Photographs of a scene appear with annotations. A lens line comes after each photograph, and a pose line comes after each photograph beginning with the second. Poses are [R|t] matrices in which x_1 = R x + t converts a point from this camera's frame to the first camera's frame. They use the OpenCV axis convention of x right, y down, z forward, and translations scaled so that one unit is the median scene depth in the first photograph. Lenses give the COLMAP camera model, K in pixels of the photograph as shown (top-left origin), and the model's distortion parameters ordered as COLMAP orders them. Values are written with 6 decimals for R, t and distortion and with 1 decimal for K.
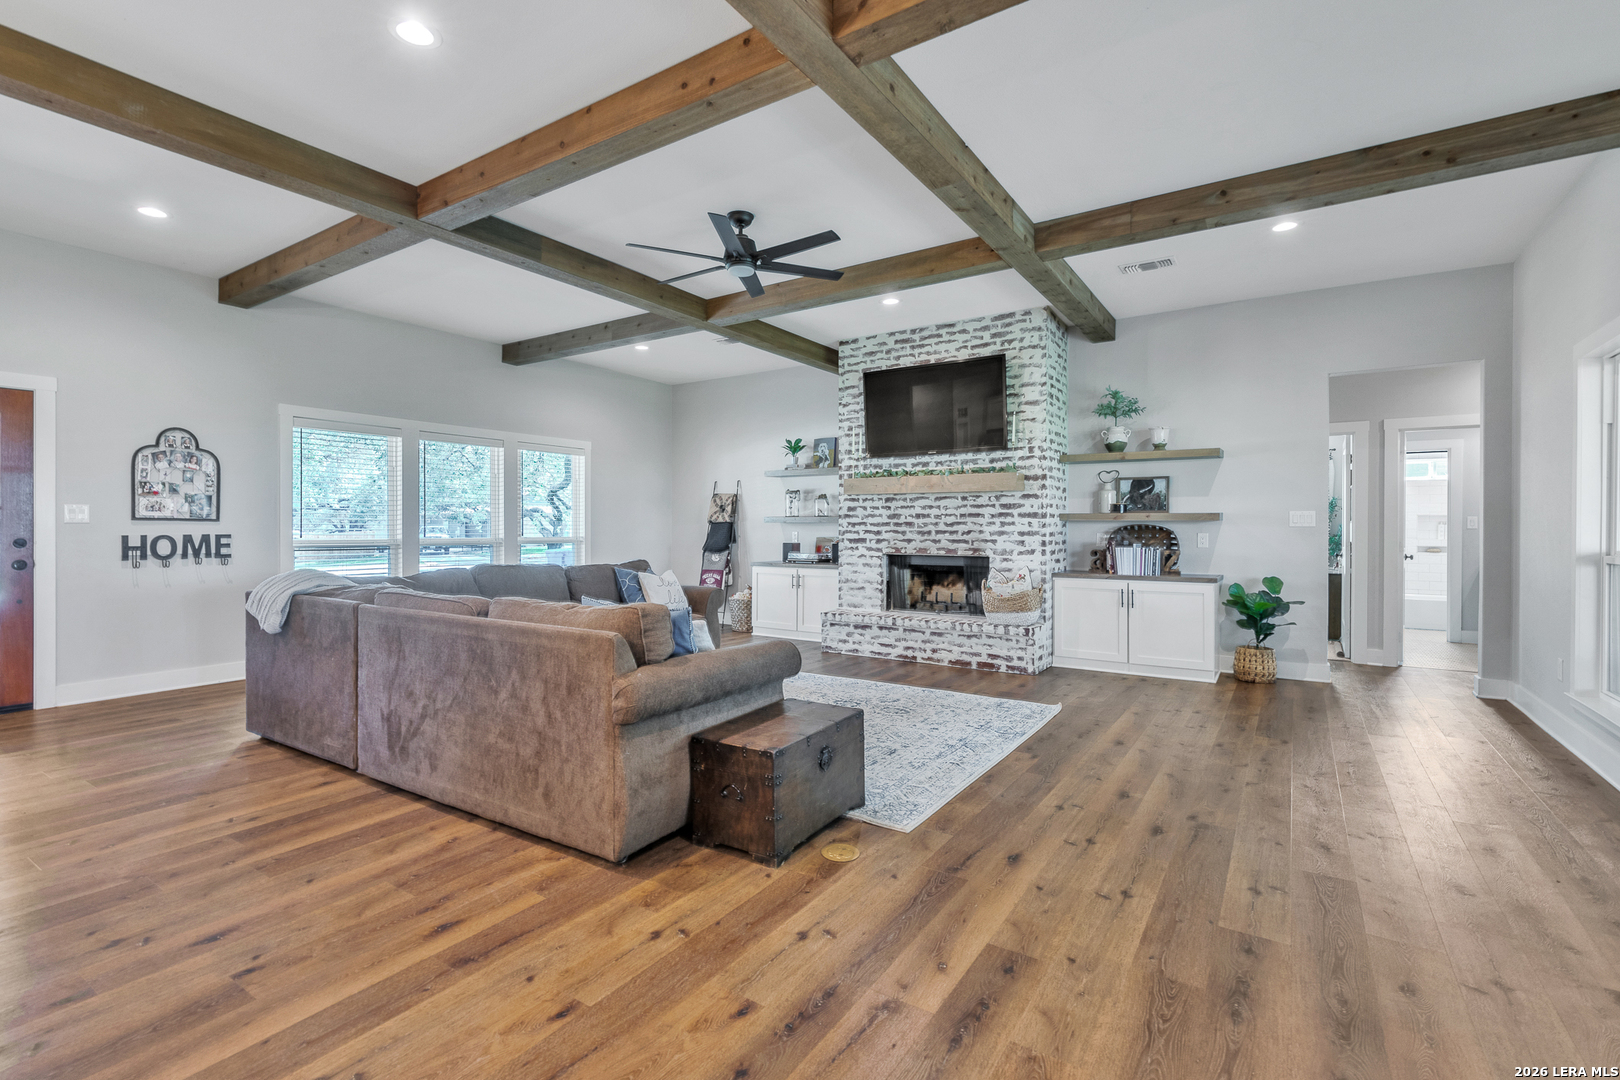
lens RADIAL K [[758.3, 0, 792.0], [0, 758.3, 541.5], [0, 0, 1]] dist [-0.004715, -0.000915]
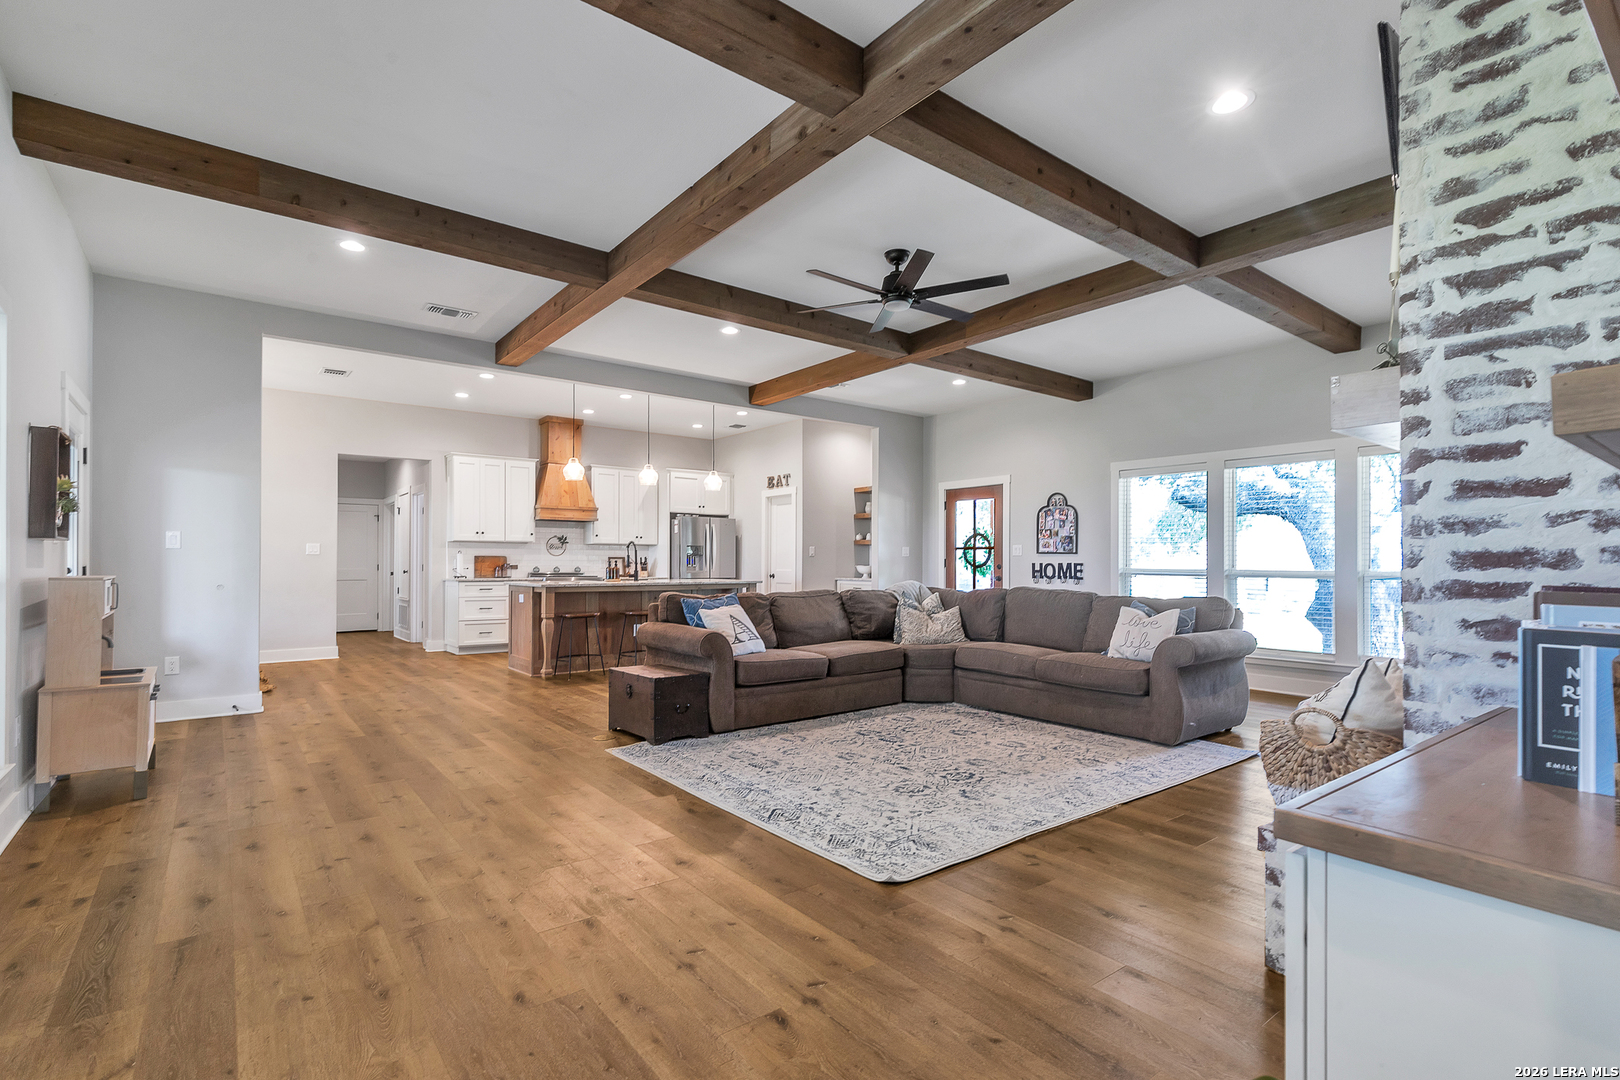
lens RADIAL K [[758.3, 0, 792.0], [0, 758.3, 541.5], [0, 0, 1]] dist [-0.004715, -0.000915]
pose [[-0.327364, -0.028530, -0.944468, 0.816783], [-0.021694, 0.999508, -0.022674, -0.006312], [0.944649, 0.013067, -0.327821, 1.019354]]
